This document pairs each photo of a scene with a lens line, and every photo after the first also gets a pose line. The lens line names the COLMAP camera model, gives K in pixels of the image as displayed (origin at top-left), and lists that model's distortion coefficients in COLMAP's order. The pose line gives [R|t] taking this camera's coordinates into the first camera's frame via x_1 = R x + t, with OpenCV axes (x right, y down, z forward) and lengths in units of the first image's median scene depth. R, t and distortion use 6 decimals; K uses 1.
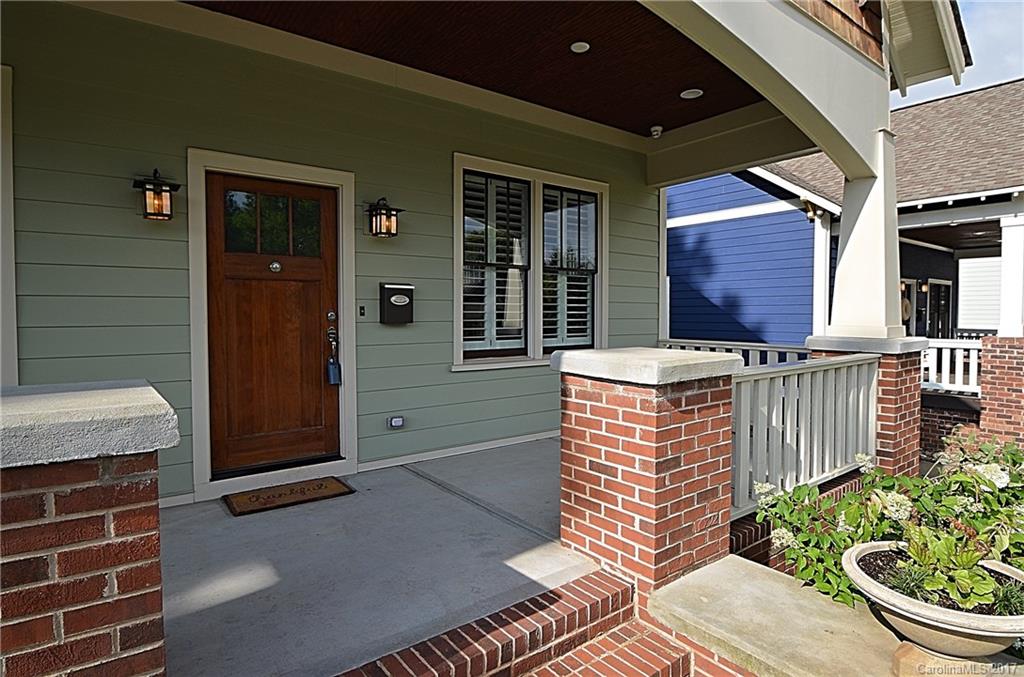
lens RADIAL K [[550.6, 0, 510.8], [0, 550.6, 329.6], [0, 0, 1]] dist [-0.013229, -0.008912]
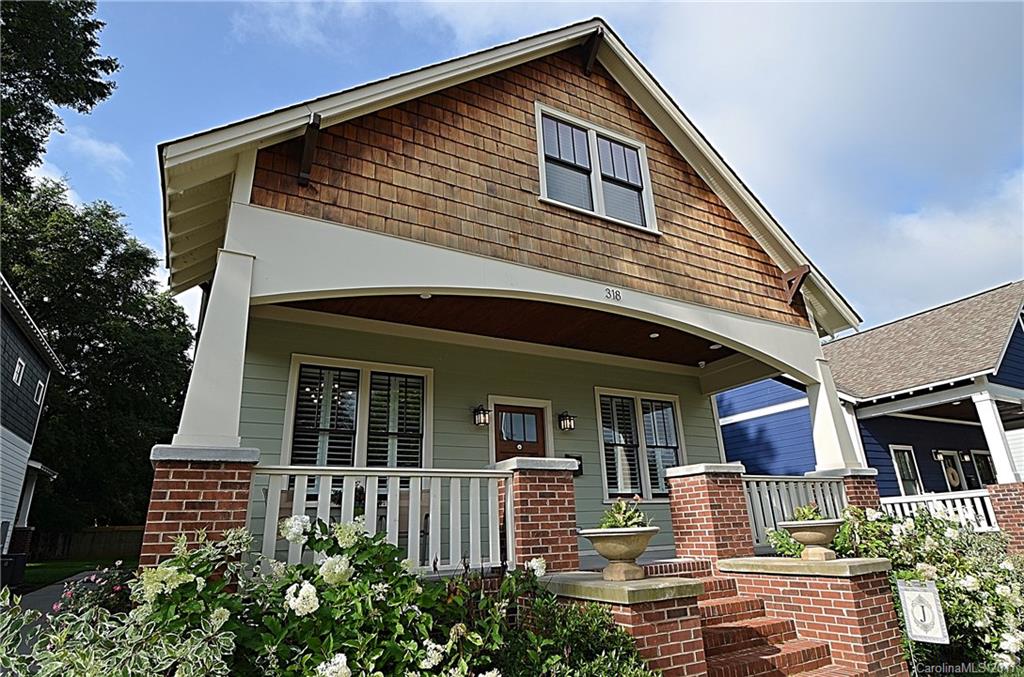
lens RADIAL K [[550.6, 0, 510.8], [0, 550.6, 329.6], [0, 0, 1]] dist [-0.013229, -0.008912]
pose [[0.988977, -0.083326, -0.122396, -0.142871], [0.031588, 0.926325, -0.375398, 0.219831], [0.144658, 0.367393, 0.918747, -0.935131]]
